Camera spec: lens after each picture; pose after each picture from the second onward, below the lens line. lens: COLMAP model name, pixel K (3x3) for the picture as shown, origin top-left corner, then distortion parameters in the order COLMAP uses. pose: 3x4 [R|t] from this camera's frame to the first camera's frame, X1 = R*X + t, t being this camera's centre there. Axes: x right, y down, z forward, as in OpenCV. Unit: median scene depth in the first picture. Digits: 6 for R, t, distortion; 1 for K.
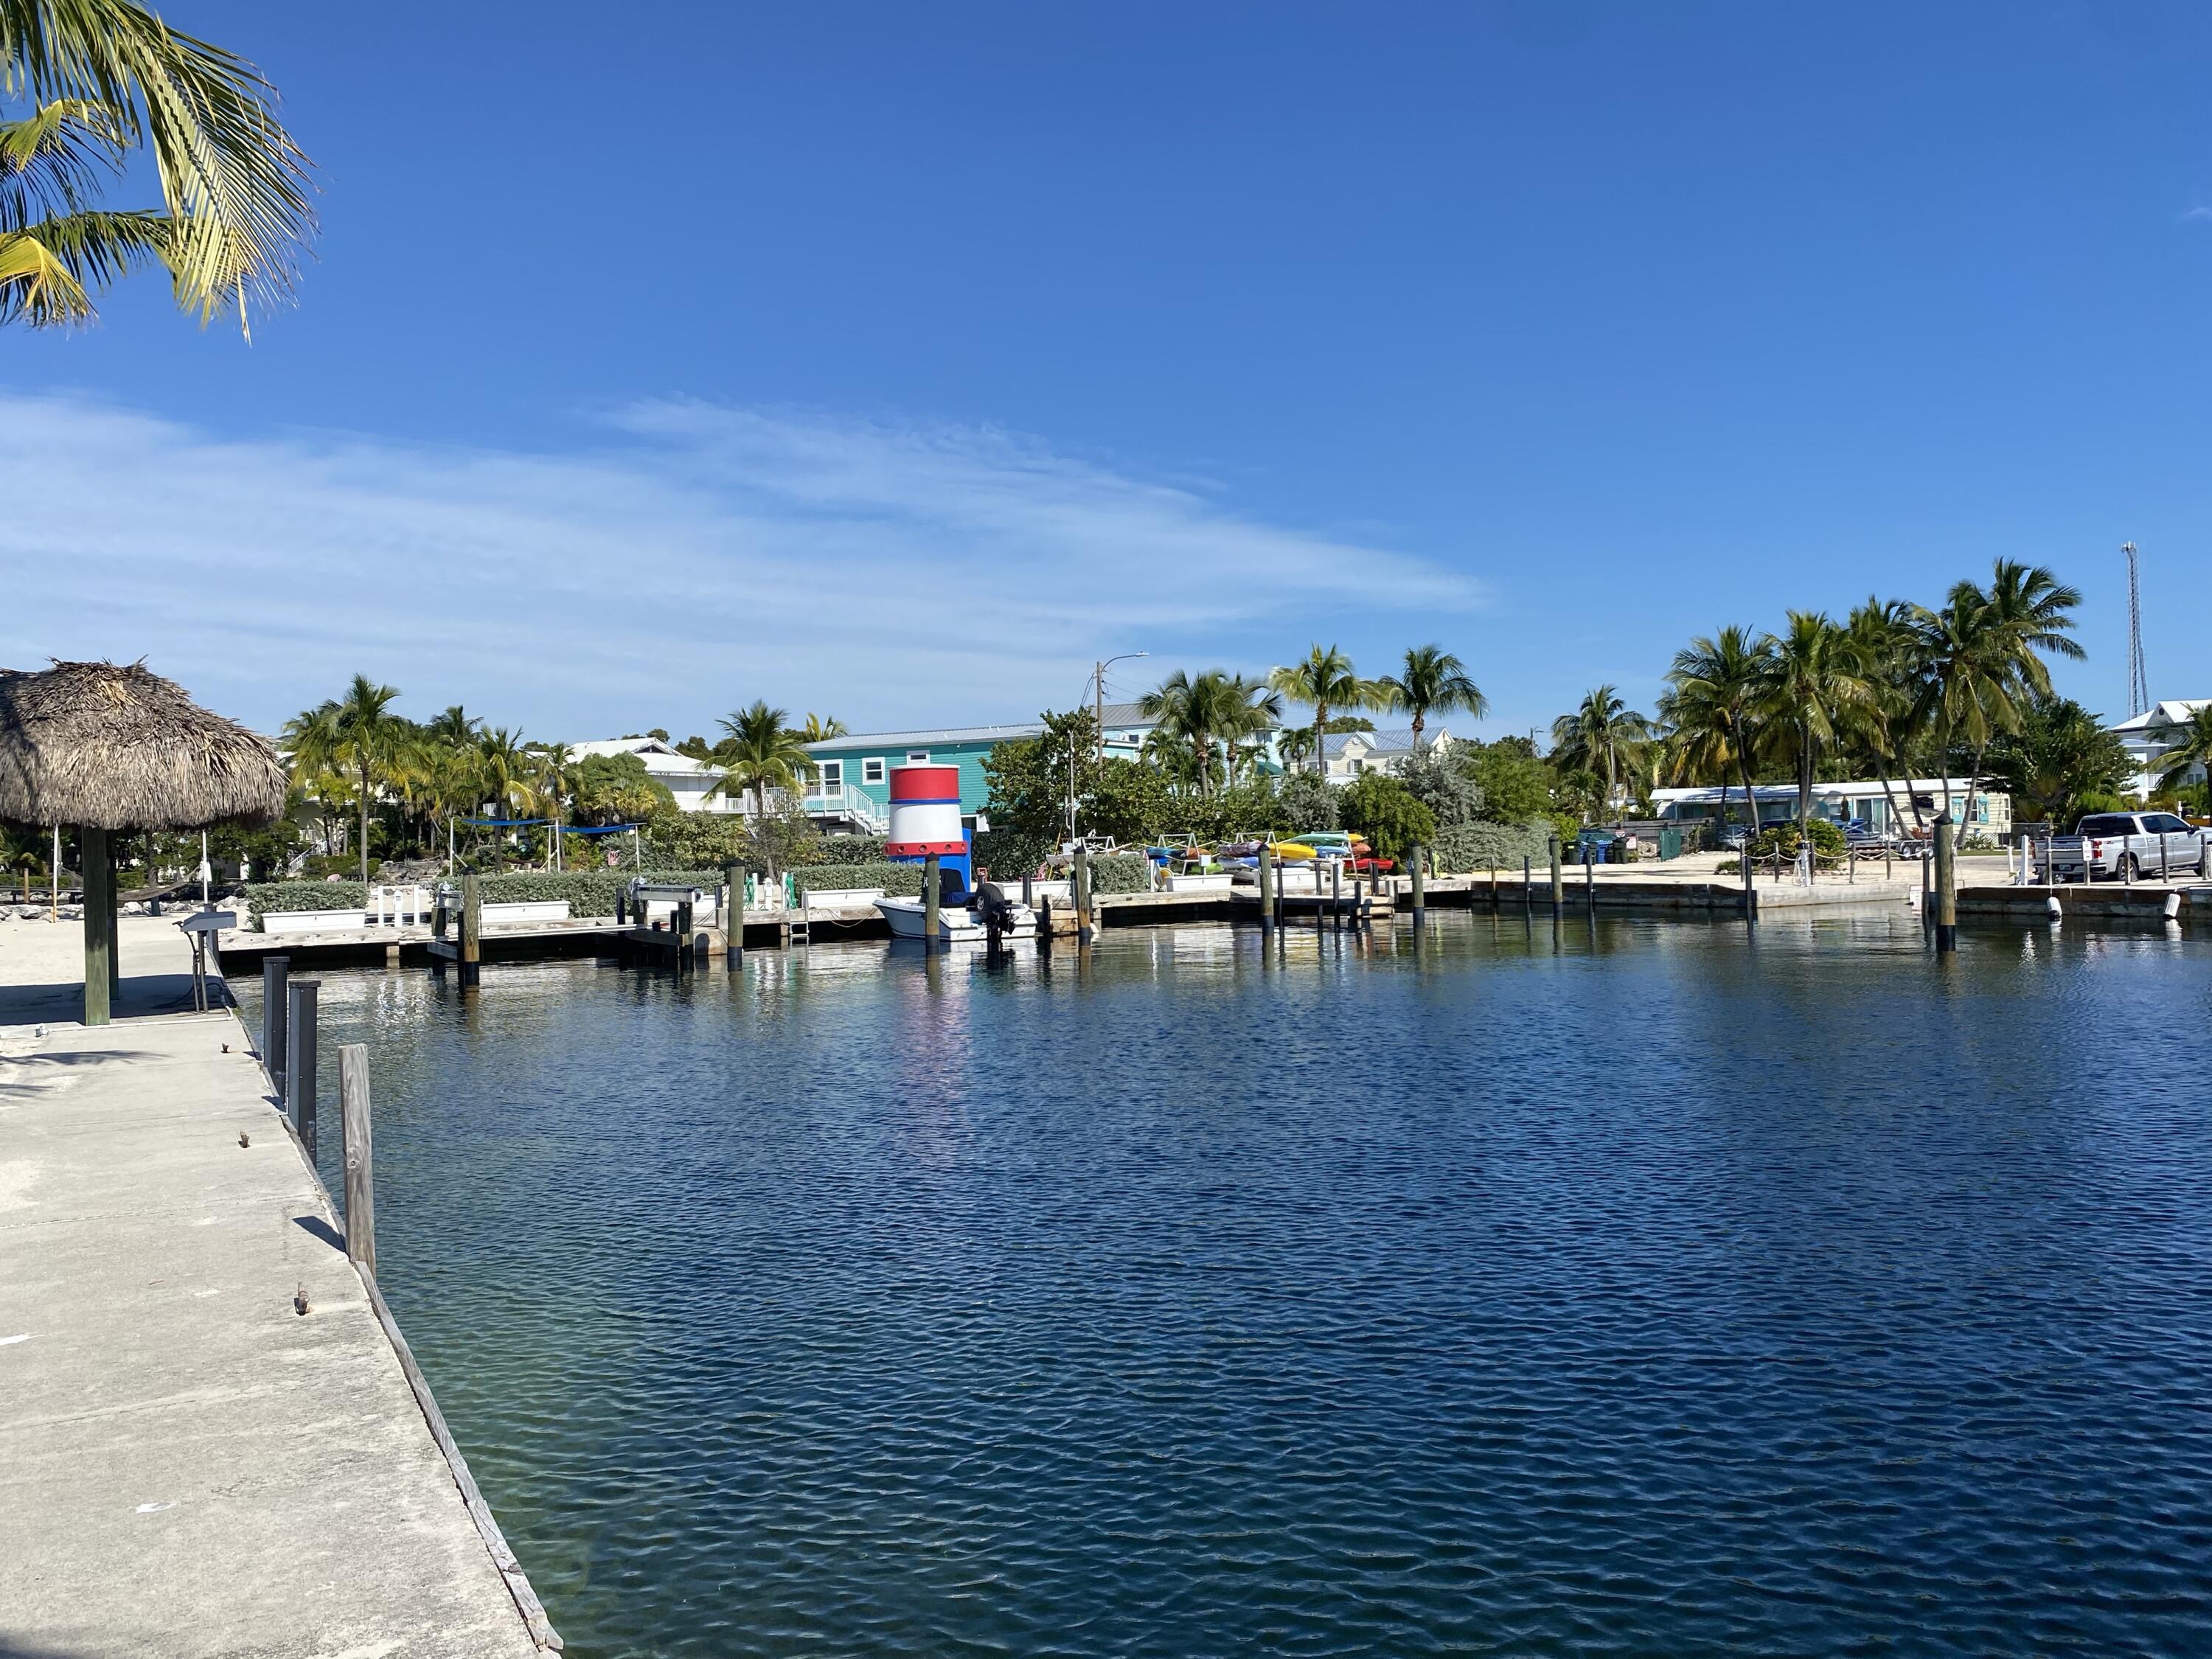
lens RADIAL K [[1733.2, 0, 1105.4], [0, 1733.2, 835.0], [0, 0, 1]] dist [0.006330, 0.000549]
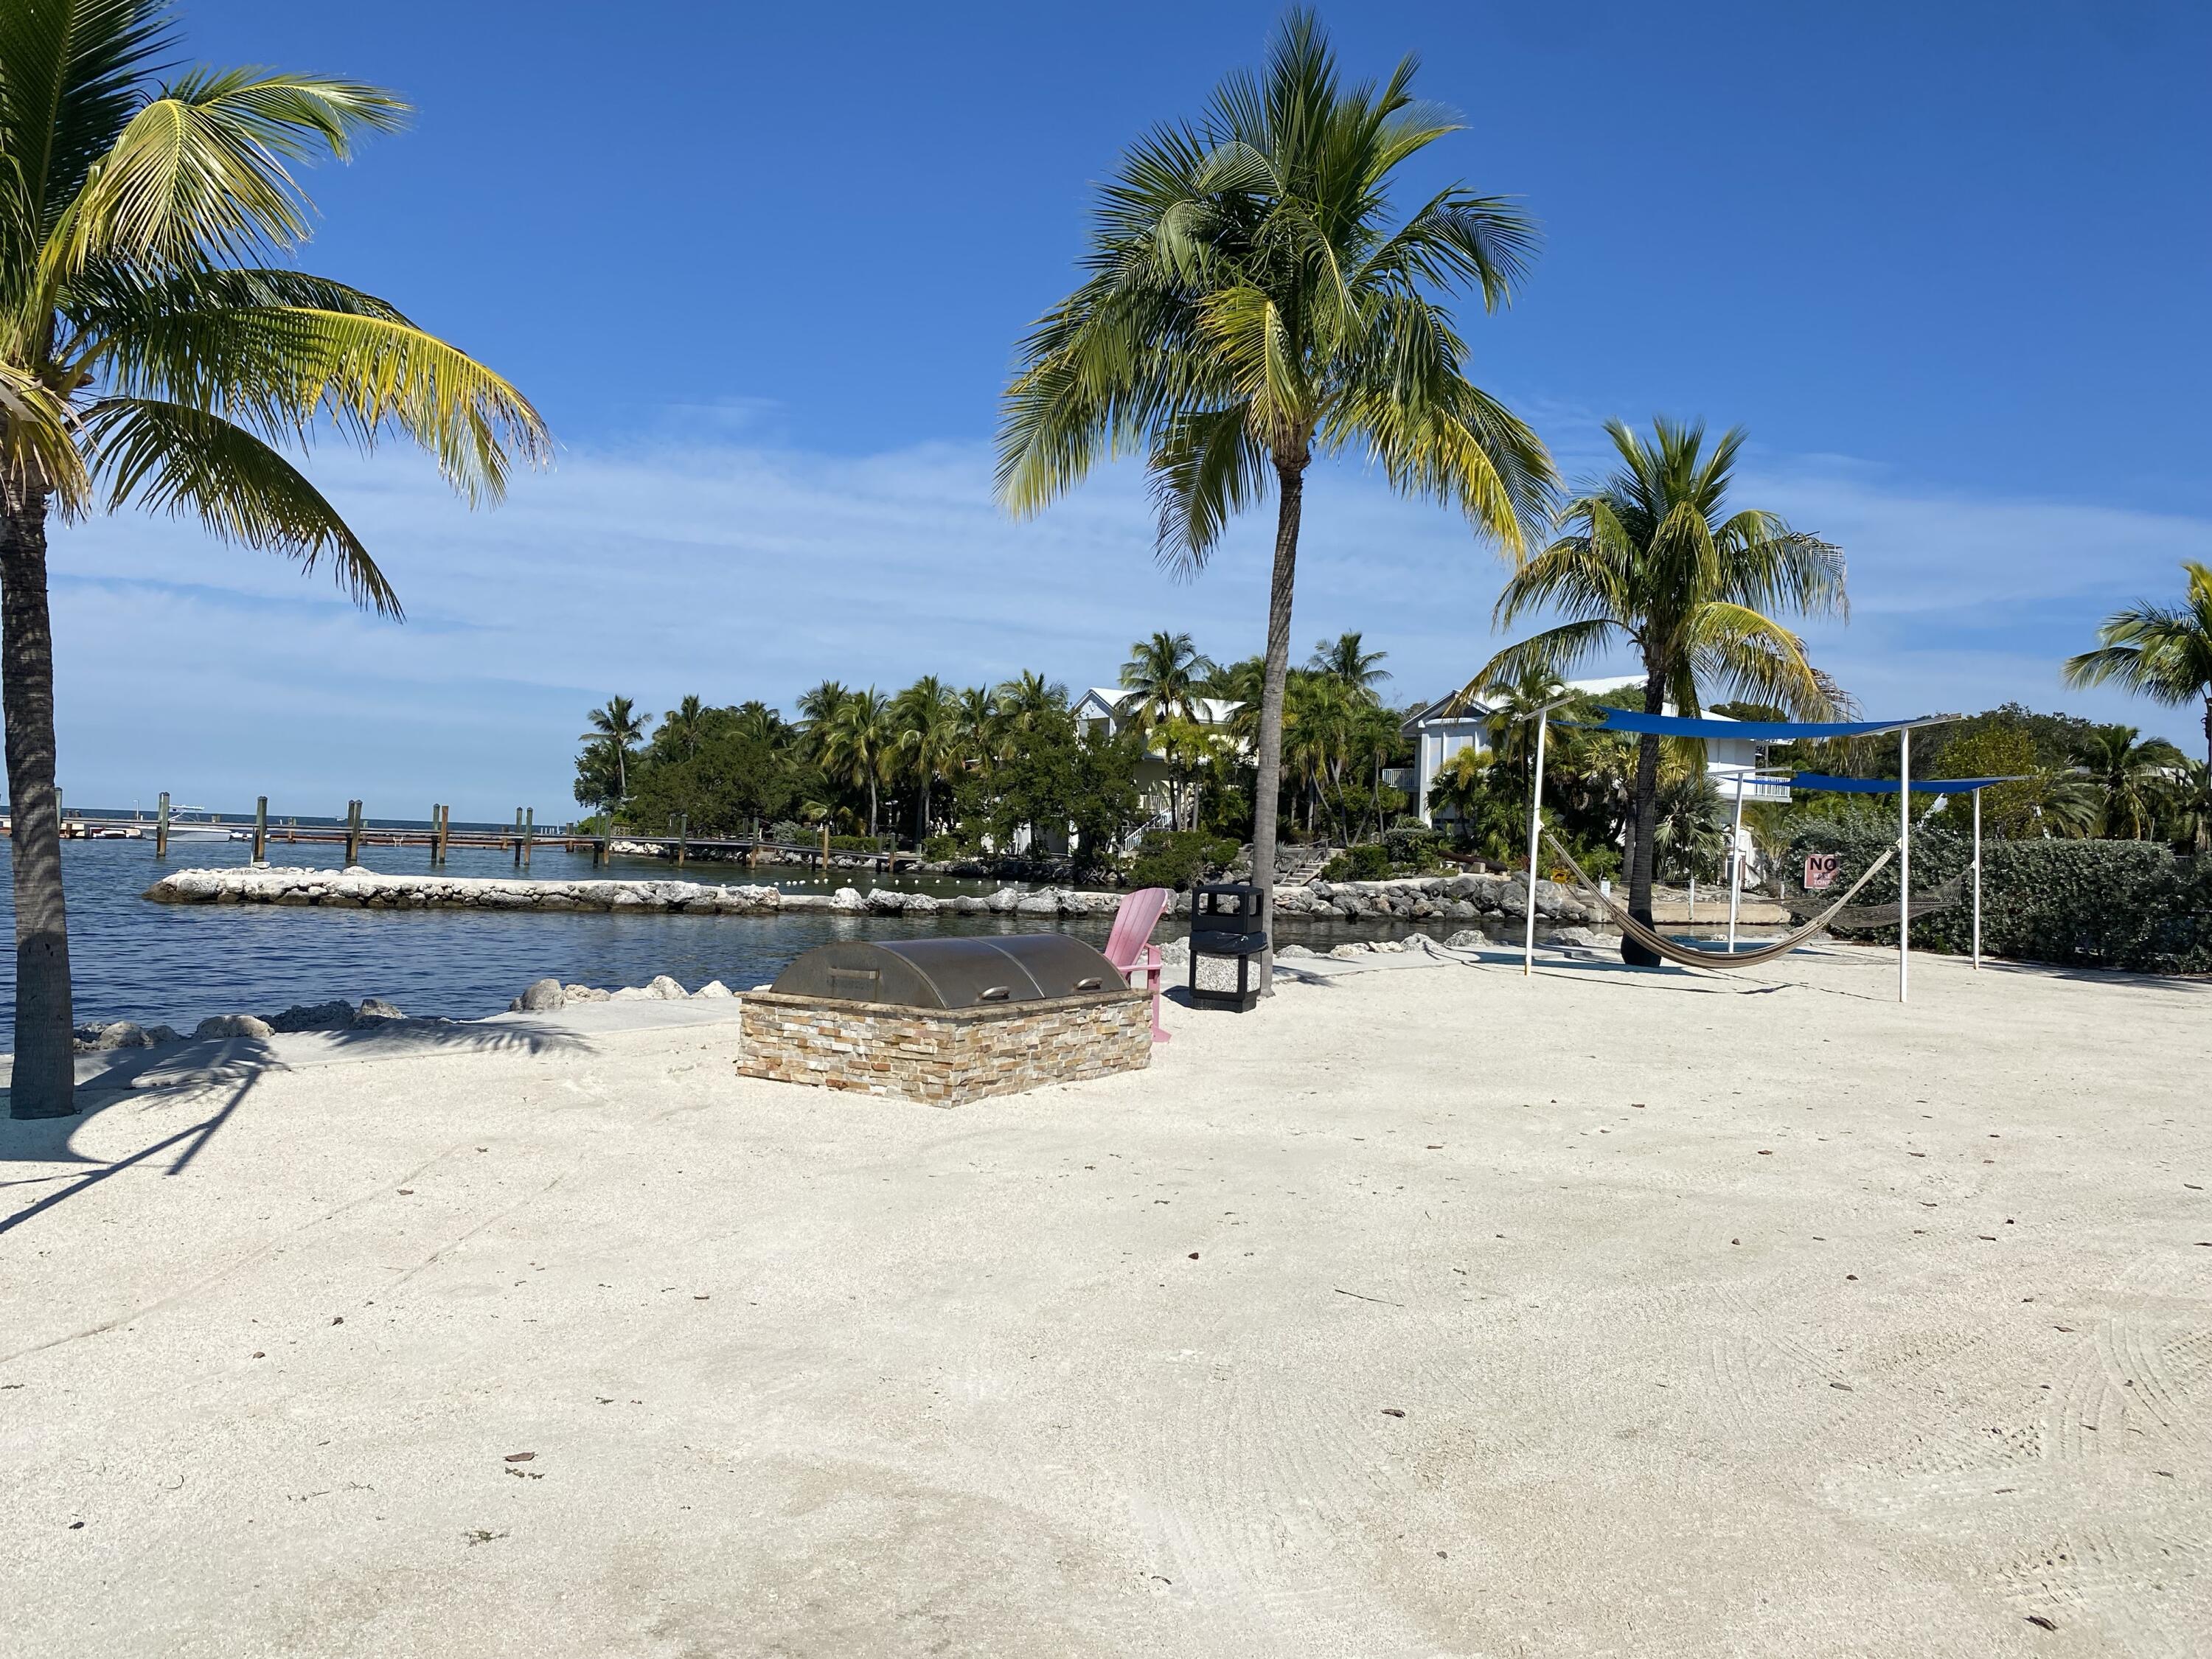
lens RADIAL K [[1733.2, 0, 1103.3], [0, 1733.2, 827.6], [0, 0, 1]] dist [0.006330, 0.000549]
pose [[0.892393, 0.057279, -0.447609, -0.153540], [-0.061104, 0.998114, 0.005903, 0.007864], [0.447103, 0.022083, 0.894210, 0.347894]]
